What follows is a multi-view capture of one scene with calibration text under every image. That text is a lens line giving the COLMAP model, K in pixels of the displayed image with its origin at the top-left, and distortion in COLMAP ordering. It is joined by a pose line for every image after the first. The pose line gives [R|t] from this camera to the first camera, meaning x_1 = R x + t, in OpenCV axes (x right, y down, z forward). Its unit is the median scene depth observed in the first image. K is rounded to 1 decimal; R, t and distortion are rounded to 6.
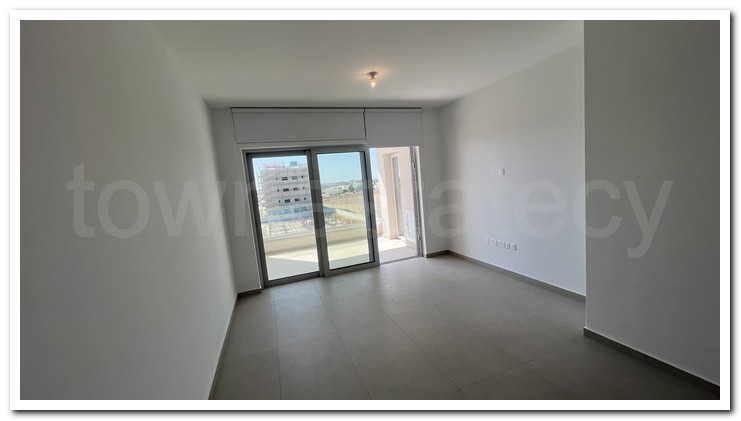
lens RADIAL K [[282.6, 0, 370.5], [0, 282.6, 210.5], [0, 0, 1]] dist [0.000623, 0.000193]
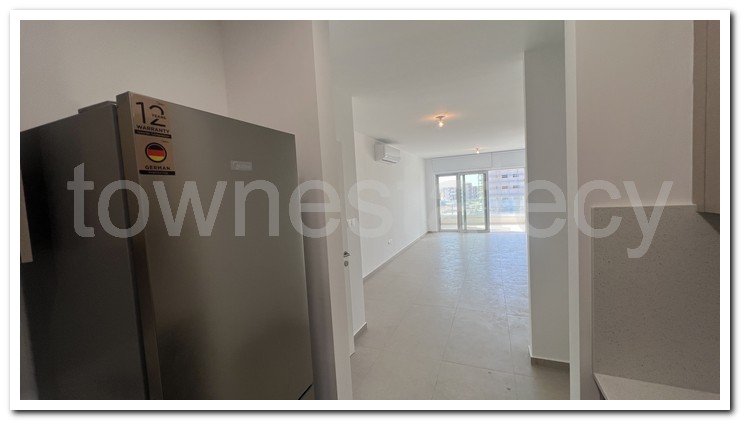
lens RADIAL K [[282.6, 0, 370.5], [0, 282.6, 210.5], [0, 0, 1]] dist [0.000623, 0.000193]
pose [[1.000000, 0.000053, 0.000909, -0.479785], [-0.000053, 1.000000, 0.000031, -0.000217], [-0.000909, -0.000031, 1.000000, 0.000259]]
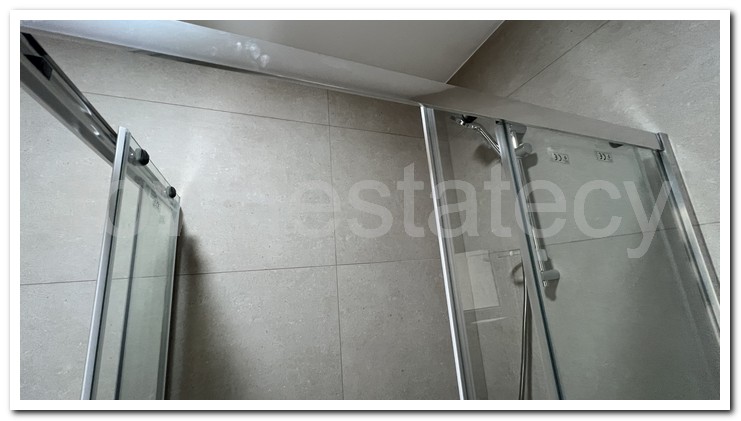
lens RADIAL K [[282.6, 0, 370.5], [0, 282.6, 210.5], [0, 0, 1]] dist [0.000623, 0.000193]
pose [[0.999999, 0.000069, 0.001330, -1.193262], [-0.000069, 1.000000, 0.000256, 0.000082], [-0.001330, -0.000256, 0.999999, 0.001978]]
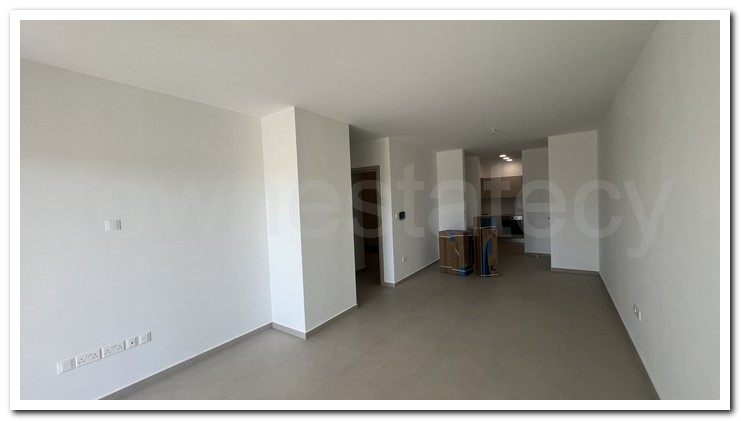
lens RADIAL K [[282.6, 0, 370.5], [0, 282.6, 210.5], [0, 0, 1]] dist [0.000623, 0.000193]
pose [[0.999999, -0.000094, 0.001234, -1.665216], [0.000094, 1.000000, 0.000100, 0.000328], [-0.001234, -0.000100, 0.999999, 0.002084]]
